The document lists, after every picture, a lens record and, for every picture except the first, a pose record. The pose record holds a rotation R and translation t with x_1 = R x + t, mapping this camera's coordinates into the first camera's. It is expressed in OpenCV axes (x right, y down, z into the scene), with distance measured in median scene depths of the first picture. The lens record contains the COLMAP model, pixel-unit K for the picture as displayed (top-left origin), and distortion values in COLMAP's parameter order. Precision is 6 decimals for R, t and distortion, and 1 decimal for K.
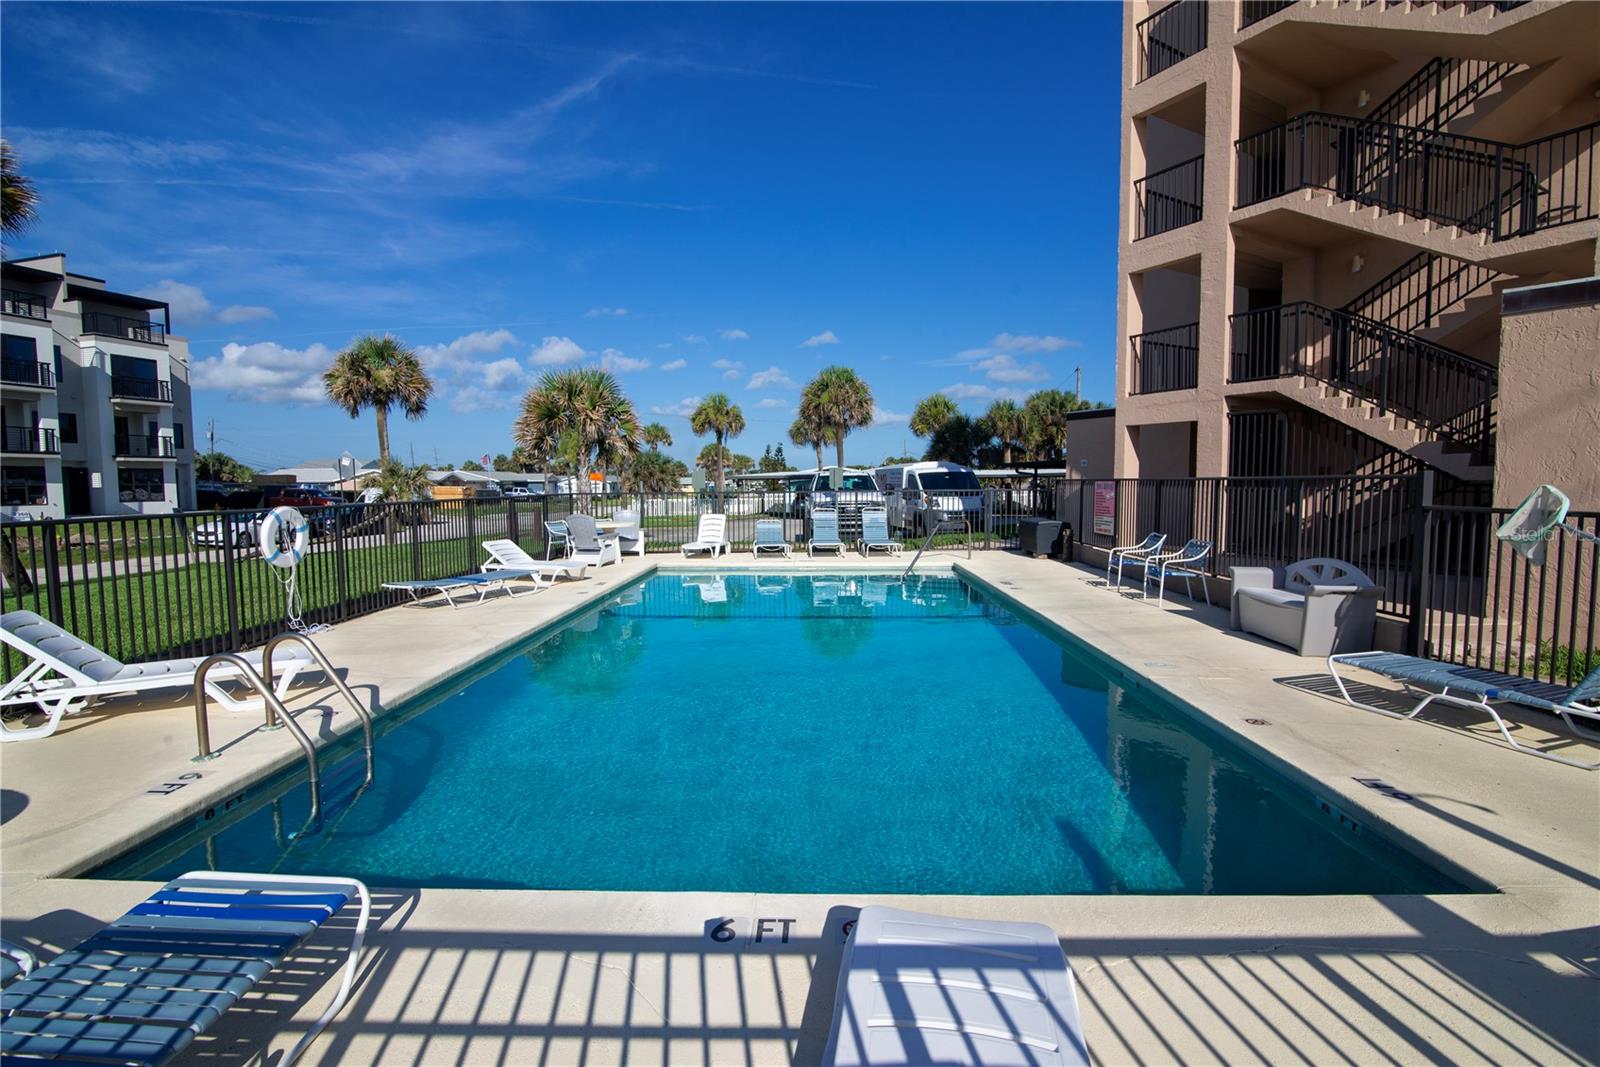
lens RADIAL K [[707.4, 0, 800.0], [0, 707.4, 533.5], [0, 0, 1]] dist [-0.019928, 0.000039]
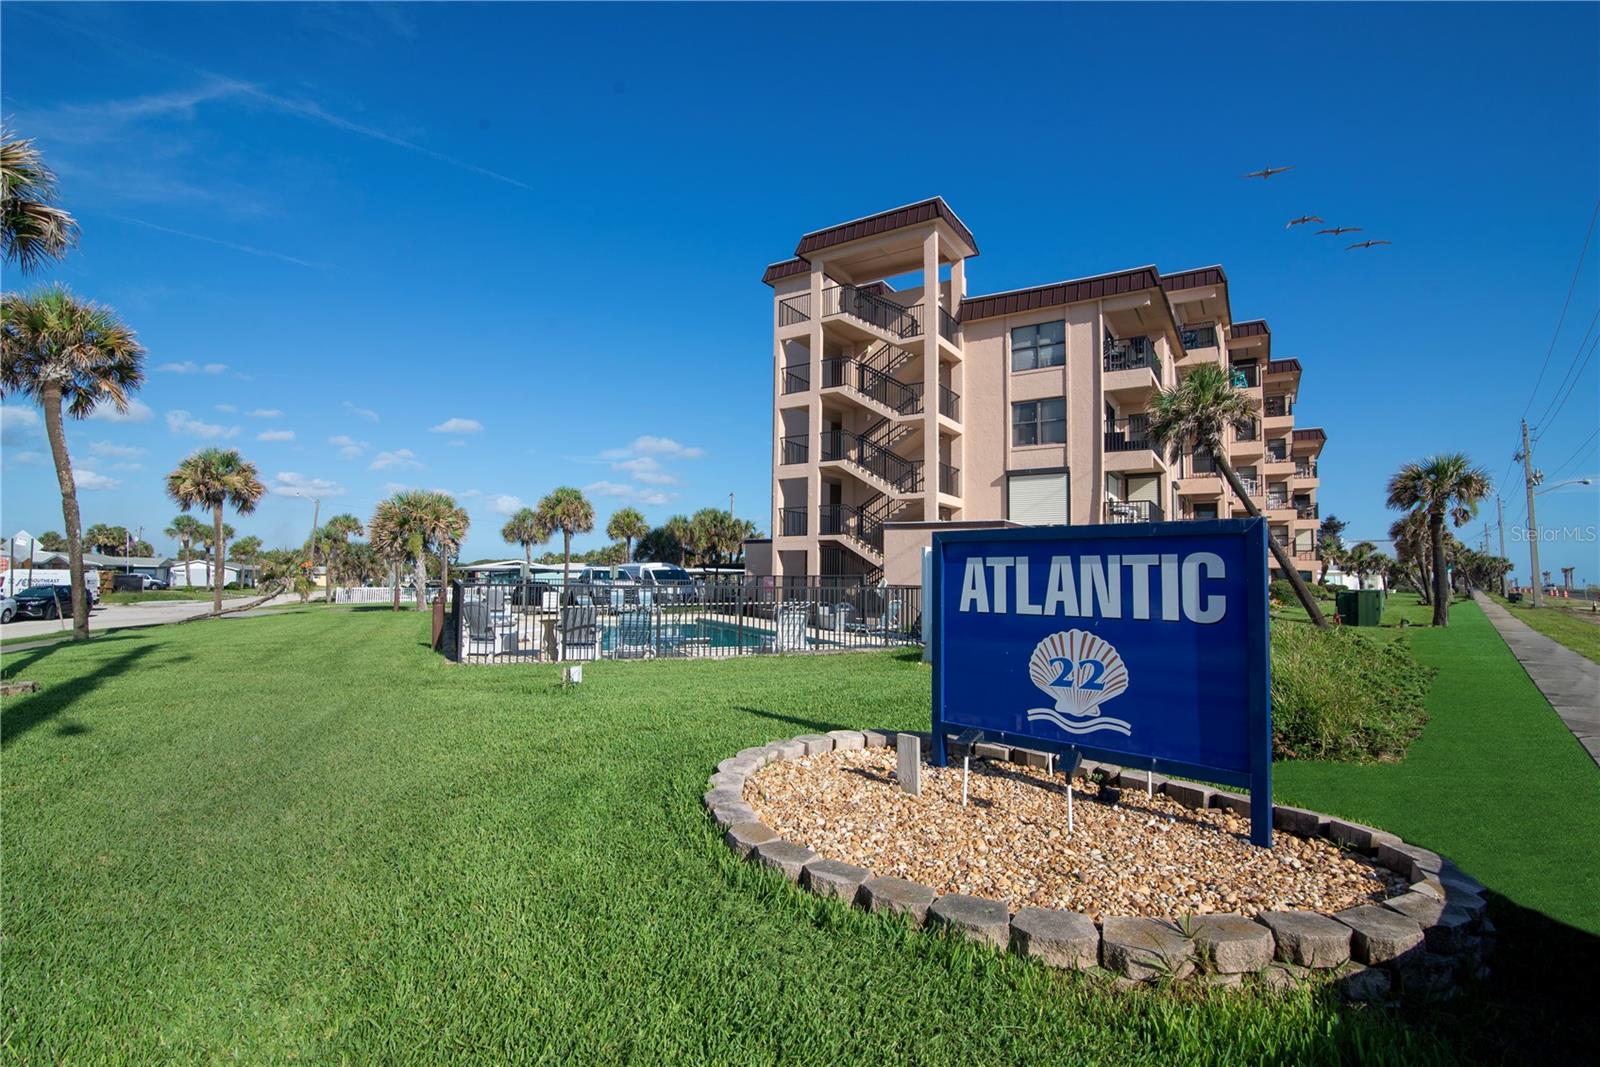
lens RADIAL K [[707.4, 0, 800.0], [0, 707.4, 533.5], [0, 0, 1]] dist [-0.019928, 0.000039]
pose [[0.879844, 0.047048, 0.472928, -0.181179], [0.017252, 0.991271, -0.130710, 0.027941], [-0.474950, 0.123163, 0.871352, -0.332206]]
